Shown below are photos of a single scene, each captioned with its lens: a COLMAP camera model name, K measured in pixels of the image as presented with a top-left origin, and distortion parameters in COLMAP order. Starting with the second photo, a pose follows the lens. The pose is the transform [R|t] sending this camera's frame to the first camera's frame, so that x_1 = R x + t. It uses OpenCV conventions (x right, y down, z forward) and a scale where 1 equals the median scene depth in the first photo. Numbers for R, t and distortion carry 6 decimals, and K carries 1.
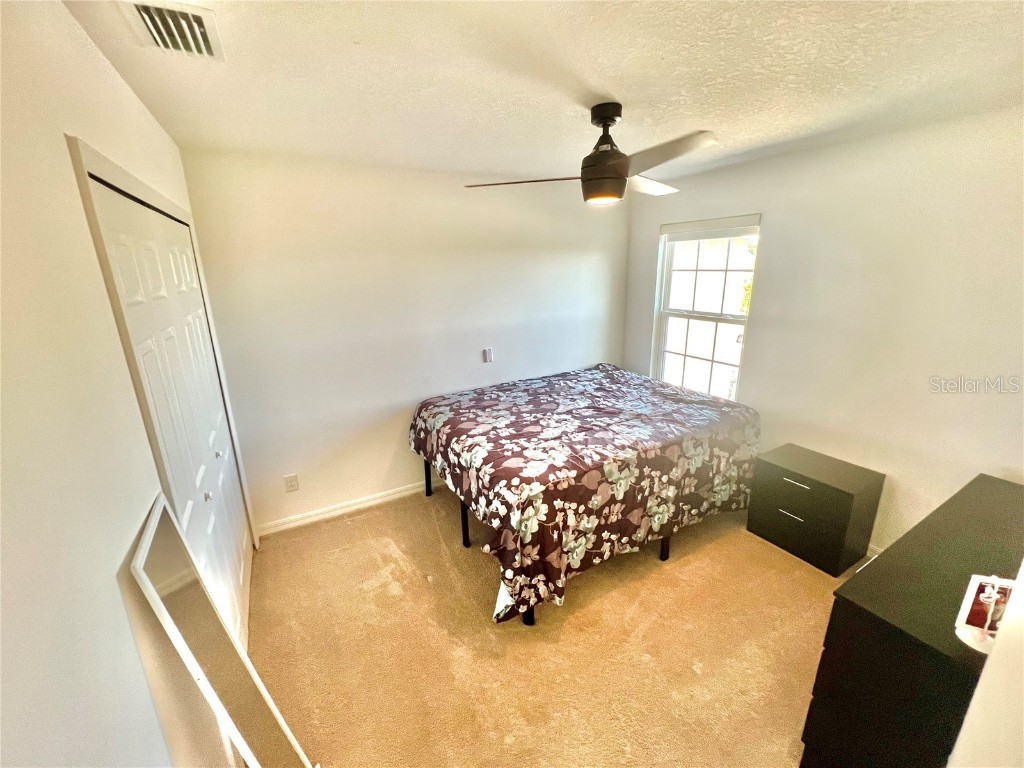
lens RADIAL K [[412.4, 0, 512.1], [0, 412.4, 381.7], [0, 0, 1]] dist [-0.003096, 0.001045]
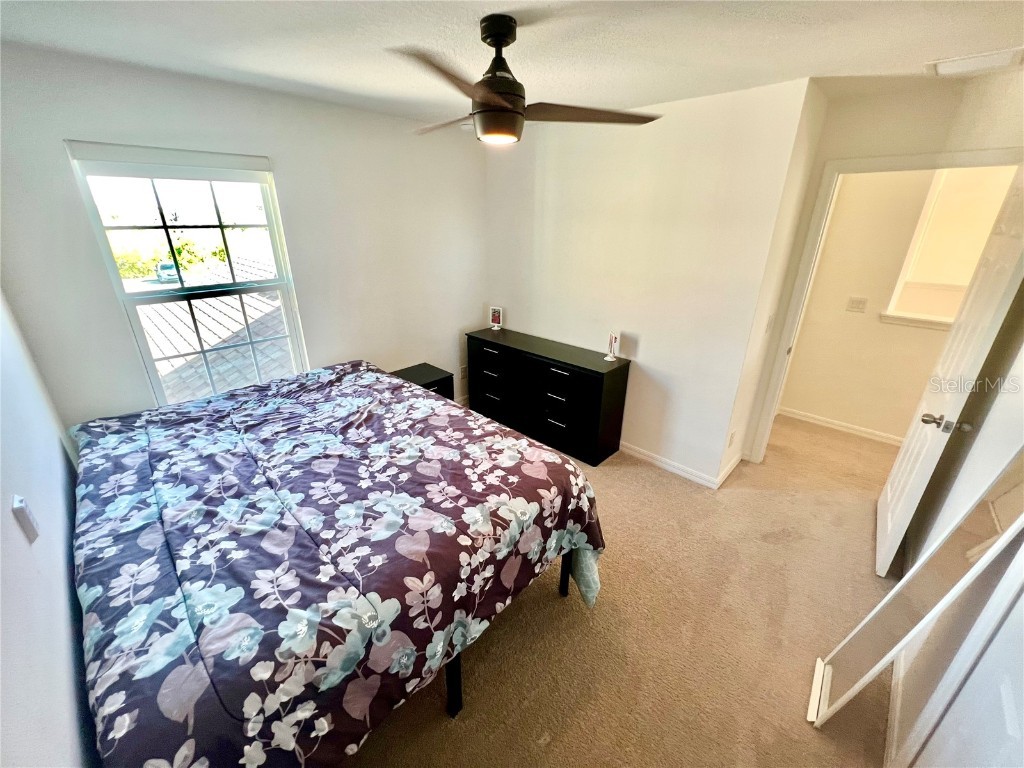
lens RADIAL K [[412.9, 0, 509.0], [0, 412.9, 381.2], [0, 0, 1]] dist [-0.002718, 0.000695]
pose [[-0.264345, -0.347635, 0.899595, -0.481378], [0.270630, 0.868560, 0.415166, -0.224544], [-0.925679, 0.353204, -0.135520, 0.827574]]
